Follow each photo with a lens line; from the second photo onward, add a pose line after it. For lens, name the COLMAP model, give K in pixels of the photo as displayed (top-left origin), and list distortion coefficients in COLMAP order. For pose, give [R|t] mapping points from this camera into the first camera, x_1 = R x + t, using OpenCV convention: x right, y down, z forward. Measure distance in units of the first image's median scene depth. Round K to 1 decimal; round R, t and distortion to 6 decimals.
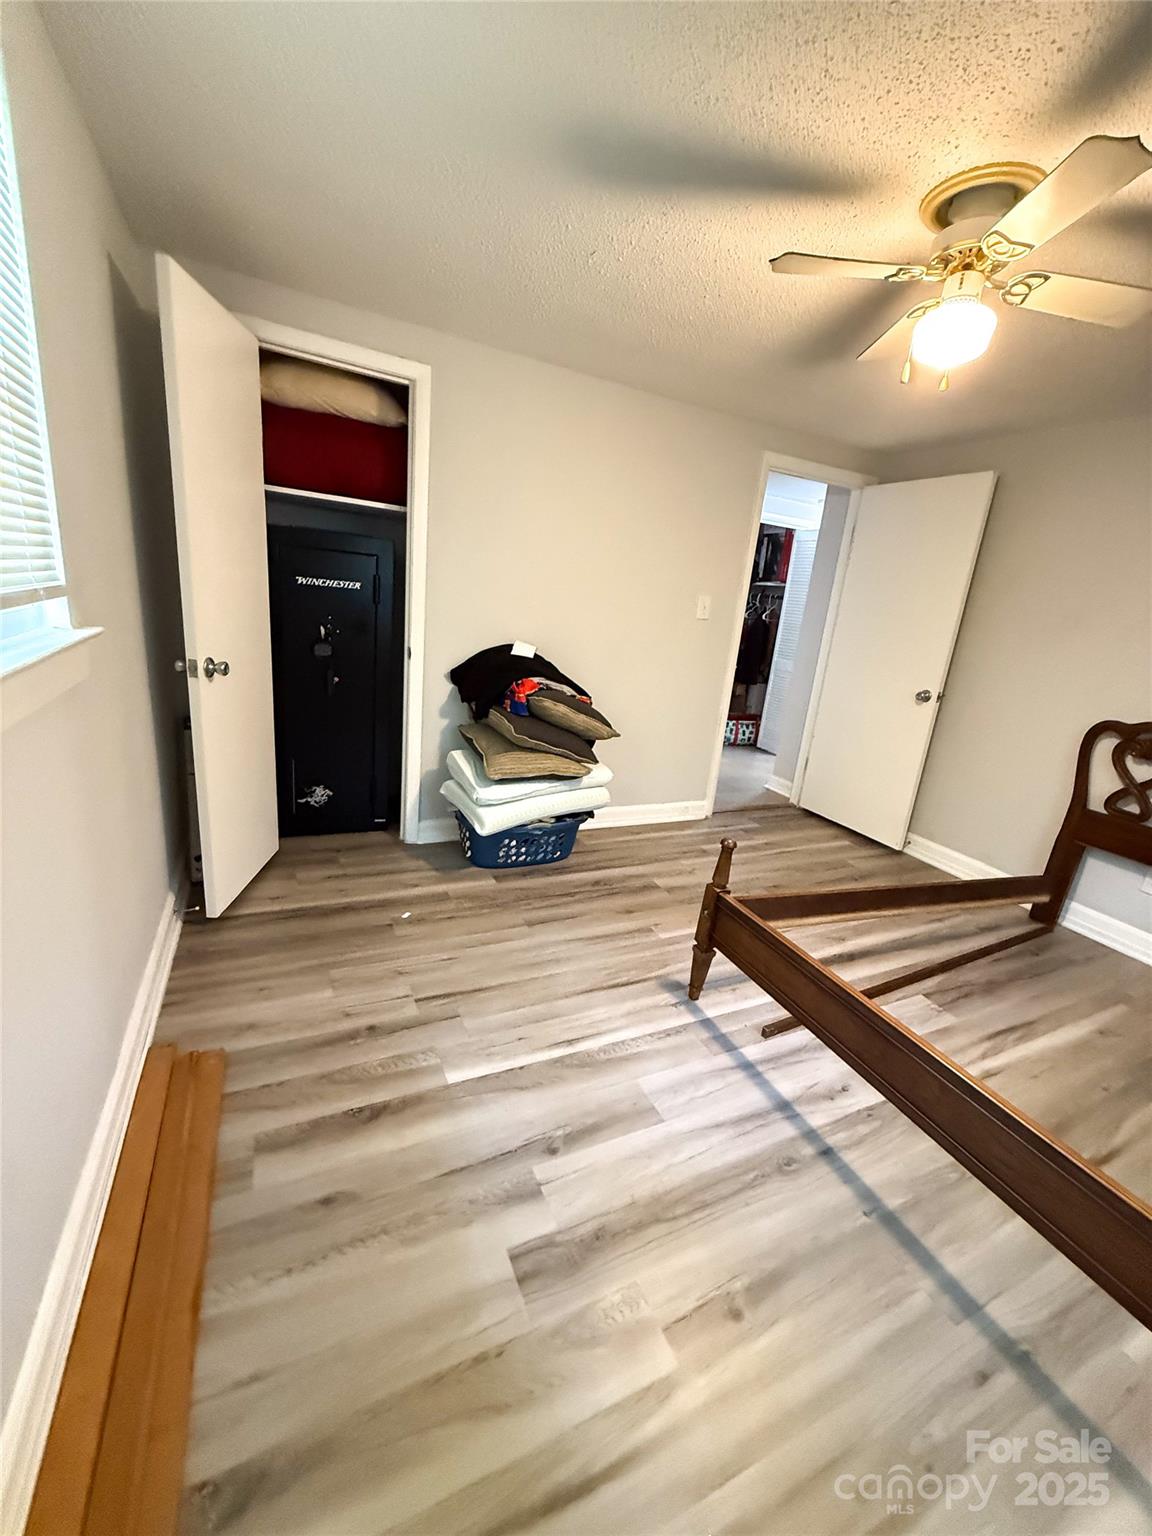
lens RADIAL K [[613.7, 0, 579.3], [0, 613.7, 762.1], [0, 0, 1]] dist [0.000726, 0.000061]
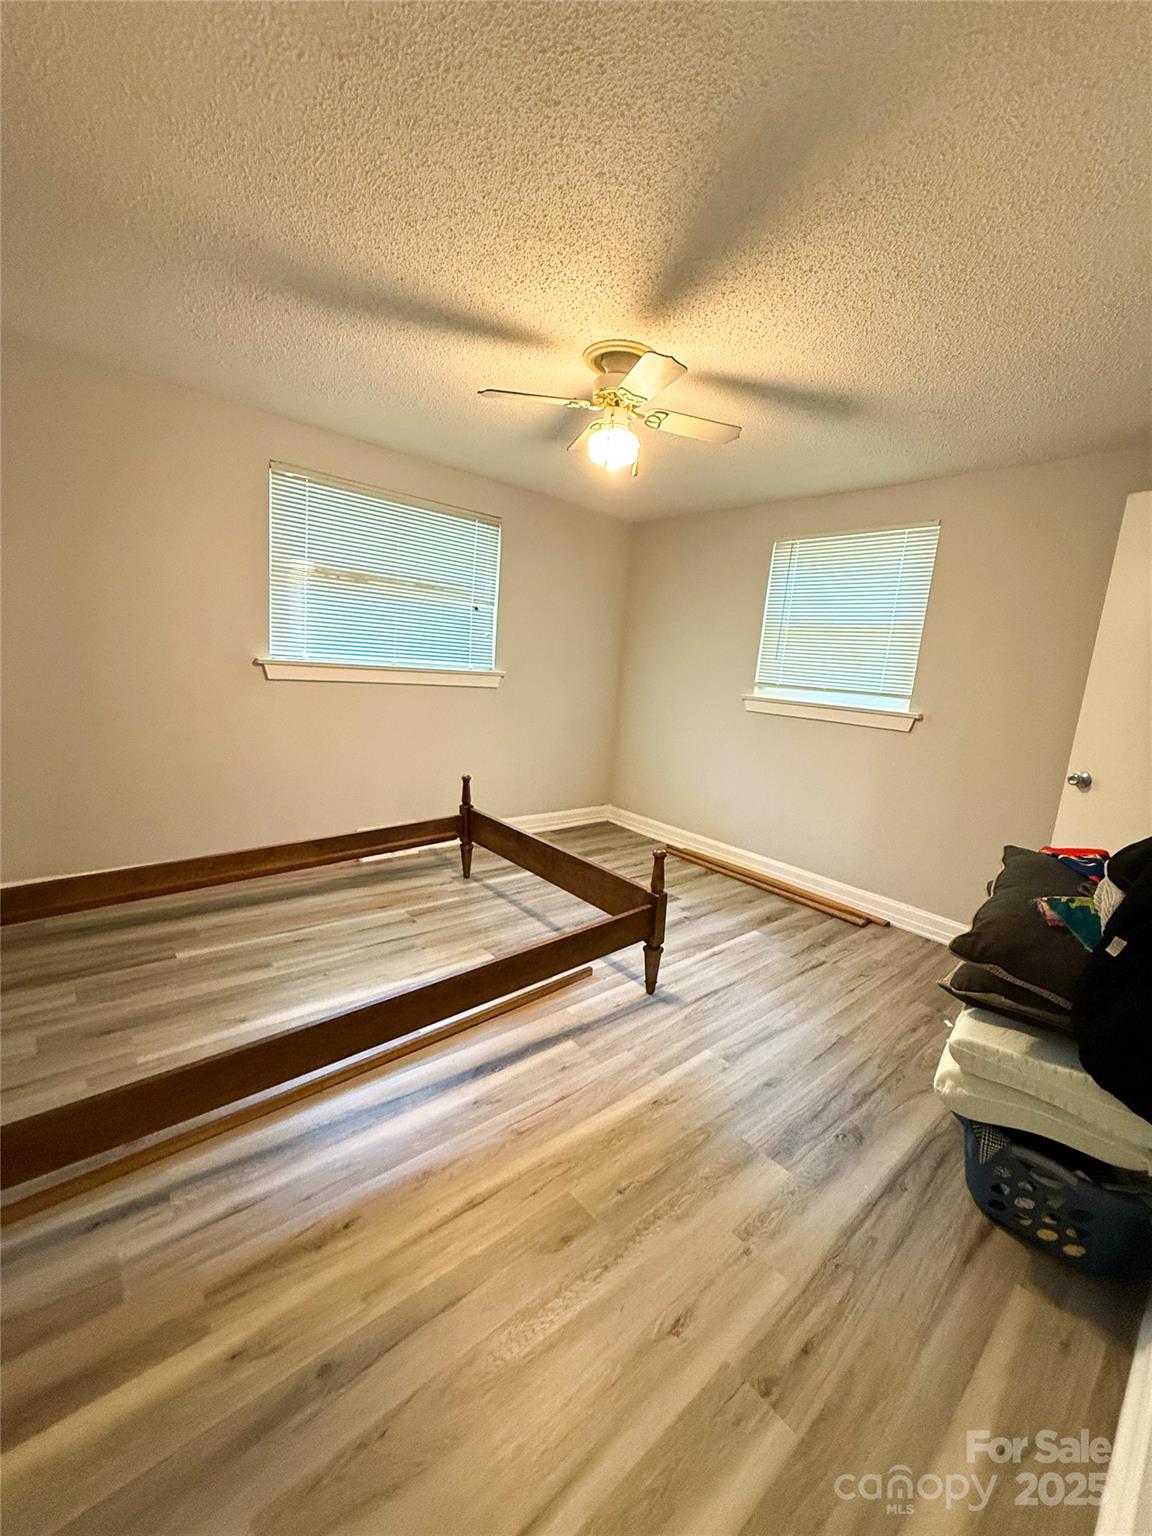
lens RADIAL K [[613.7, 0, 579.3], [0, 613.7, 762.1], [0, 0, 1]] dist [0.000726, 0.000061]
pose [[-0.948014, -0.130044, -0.290444, 0.774013], [-0.240845, 0.889744, 0.387748, -0.452072], [0.207996, 0.437543, -0.874811, 1.980465]]
